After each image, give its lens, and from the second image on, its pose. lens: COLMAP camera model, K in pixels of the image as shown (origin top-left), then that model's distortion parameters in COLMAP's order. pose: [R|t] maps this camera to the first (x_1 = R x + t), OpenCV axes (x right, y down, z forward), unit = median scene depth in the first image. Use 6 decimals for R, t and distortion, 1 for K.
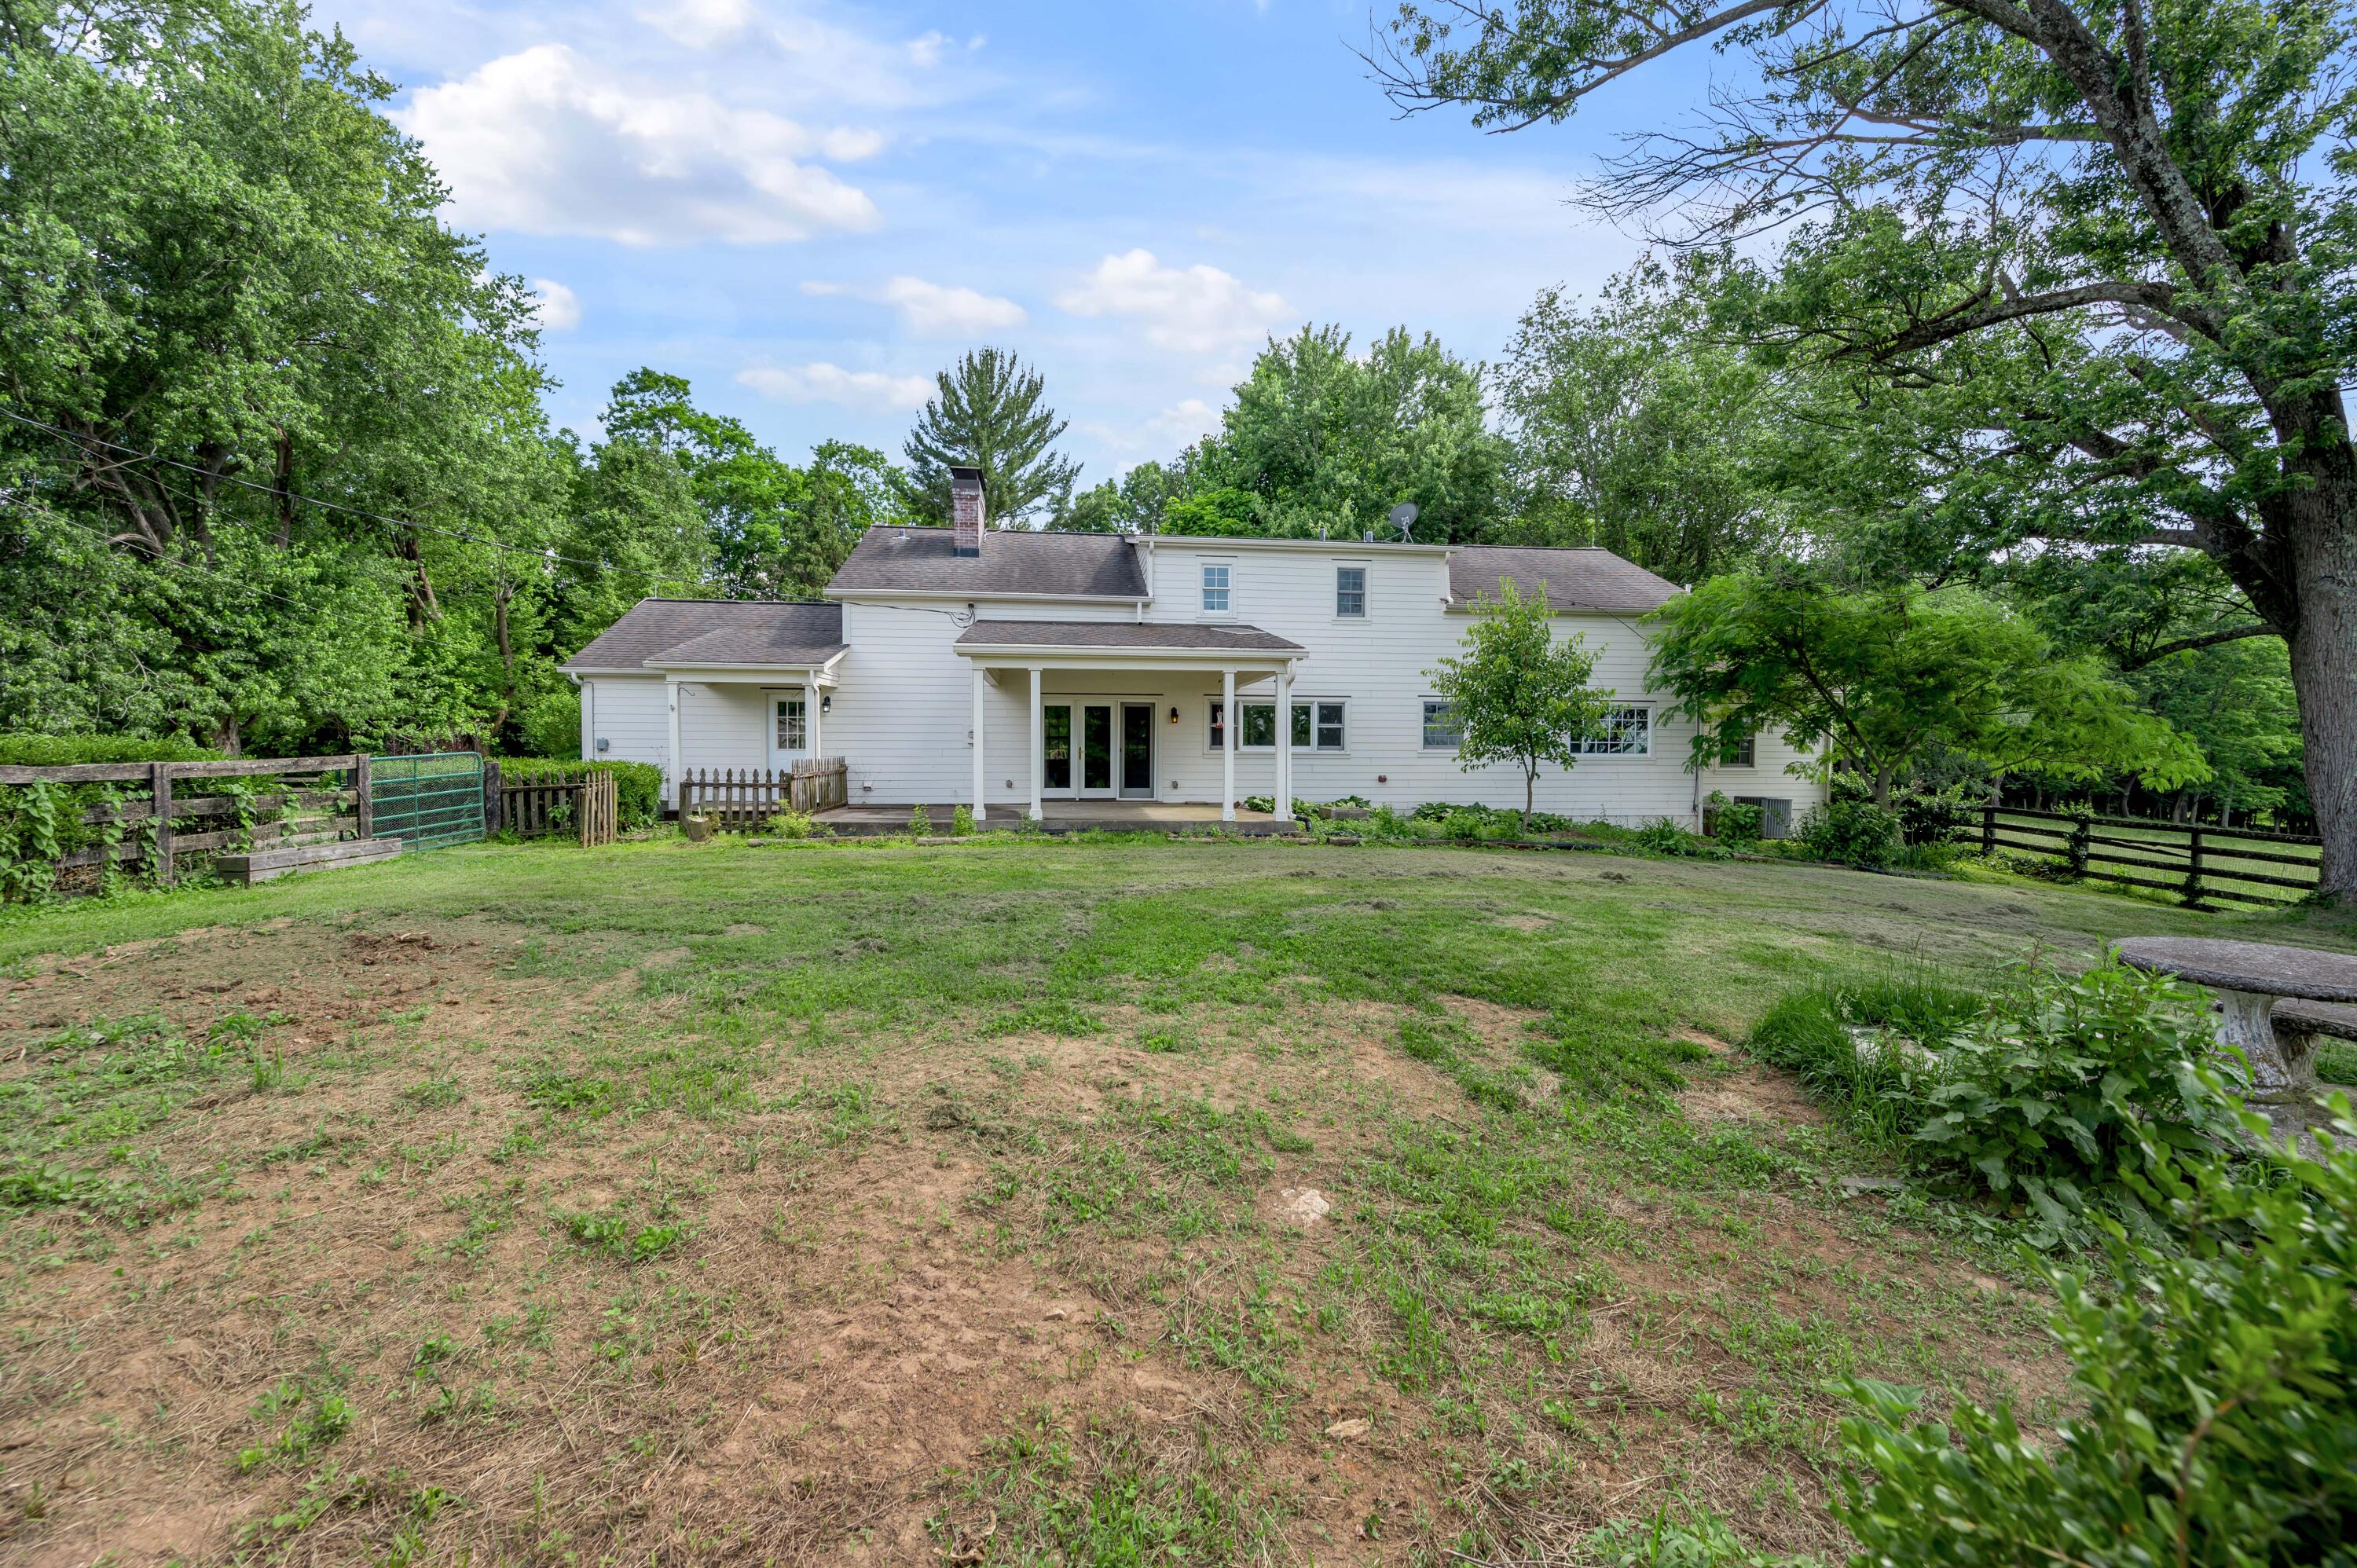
lens RADIAL K [[949.1, 0, 1181.4], [0, 949.1, 771.1], [0, 0, 1]] dist [-0.002336, -0.000292]
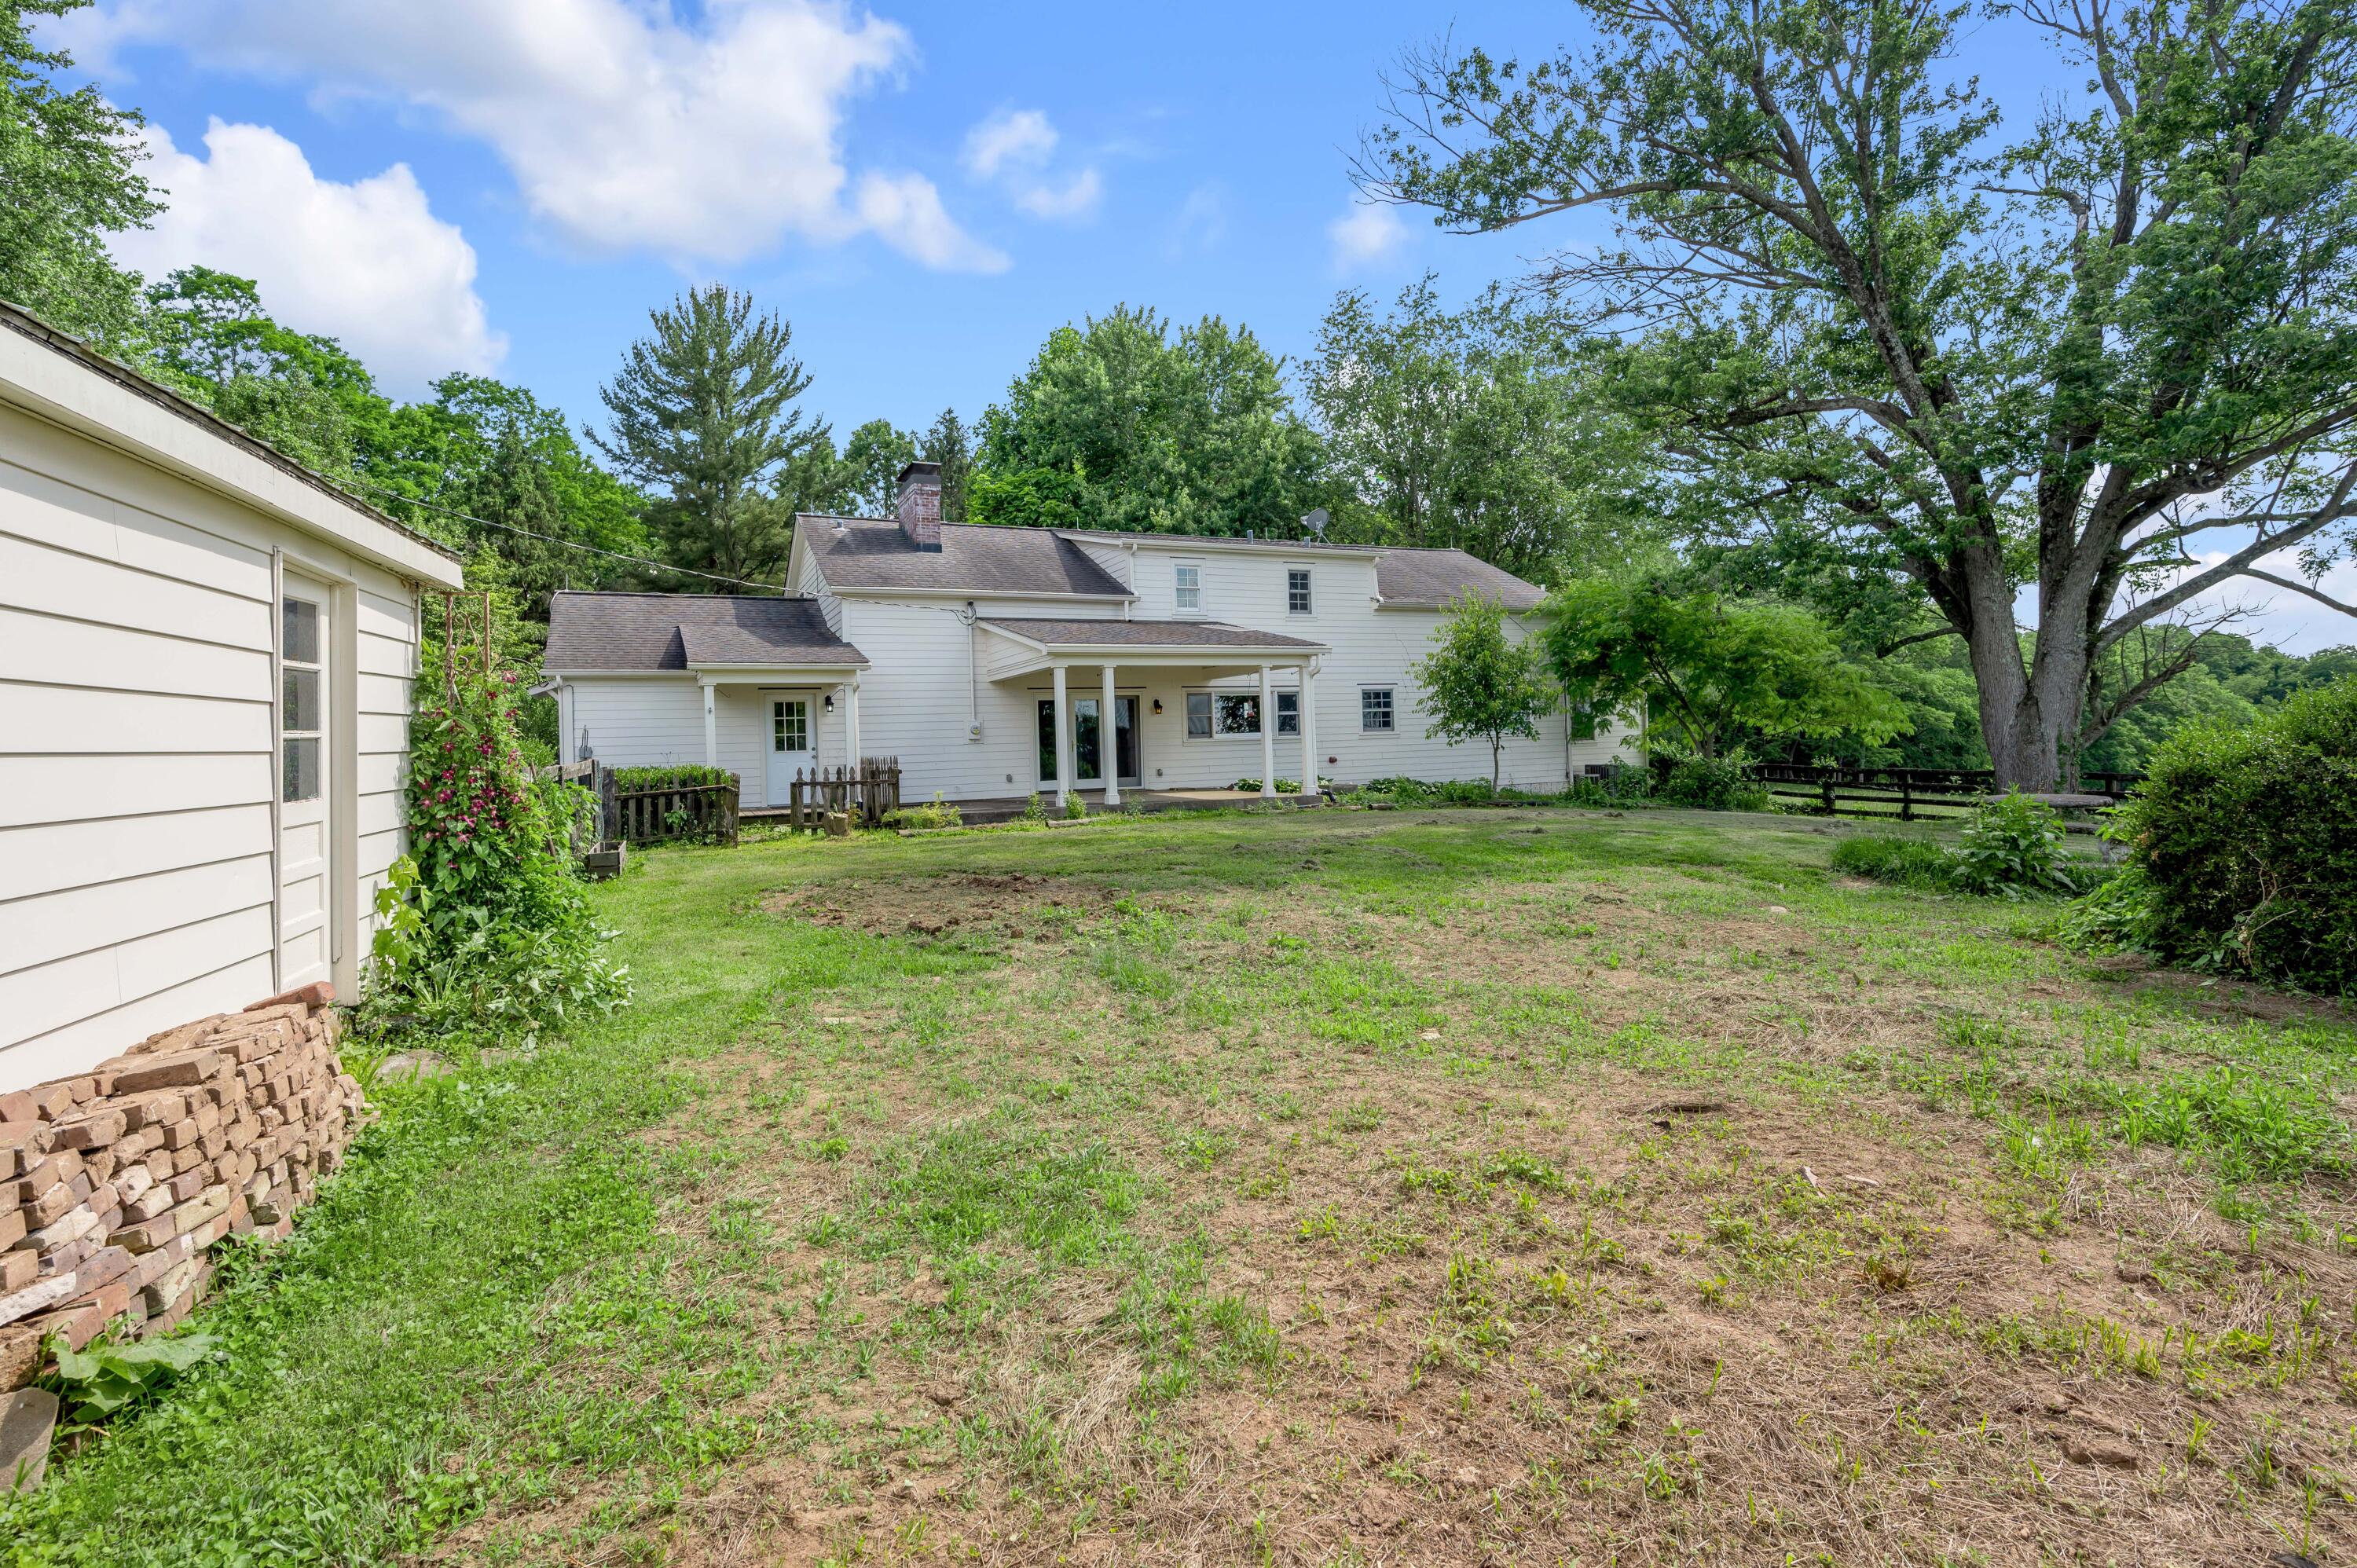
lens RADIAL K [[1132.0, 0, 1185.2], [0, 1132.0, 721.8], [0, 0, 1]] dist [-0.009585, -0.000610]
pose [[0.950655, -0.027707, 0.309010, -0.364733], [0.042417, 0.998259, -0.040986, 0.010578], [-0.307337, 0.052071, 0.950175, -0.204700]]
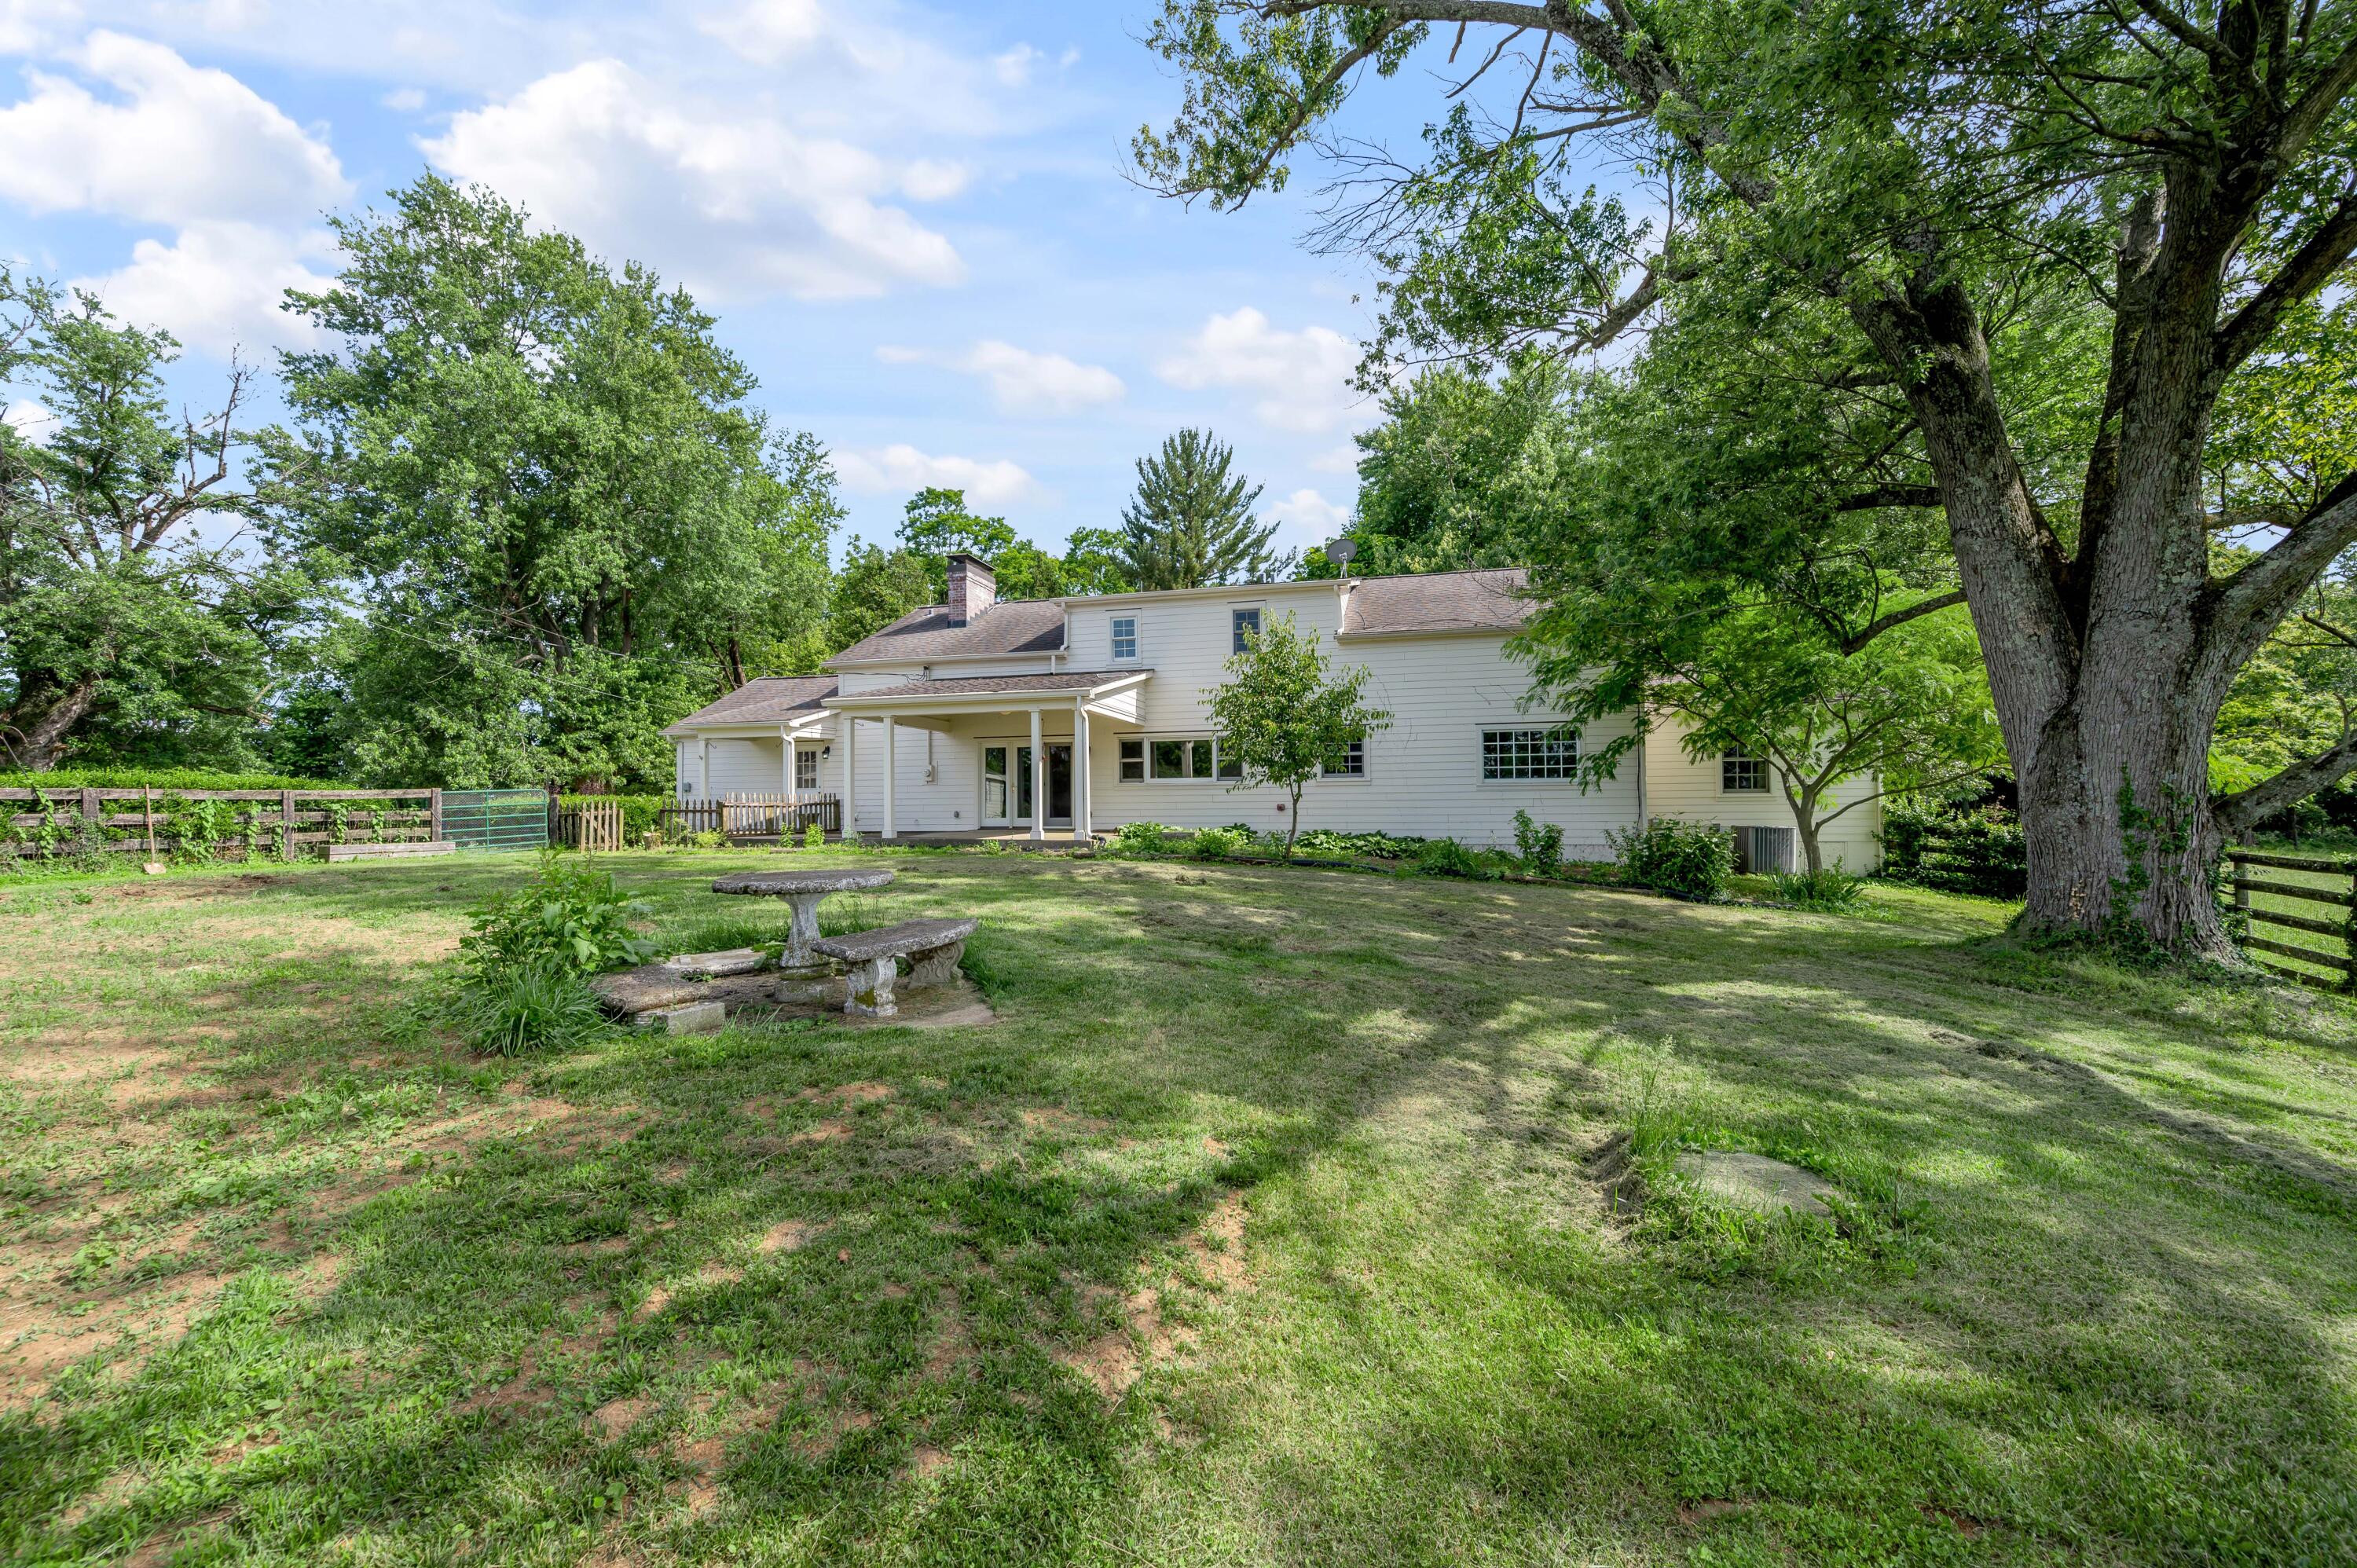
lens RADIAL K [[956.3, 0, 1177.4], [0, 956.3, 779.3], [0, 0, 1]] dist [-0.001072, -0.000213]
pose [[0.930702, -0.022277, -0.365098, 0.503412], [0.003935, 0.998696, -0.050908, 0.030810], [0.365756, 0.045944, 0.929576, -0.016969]]
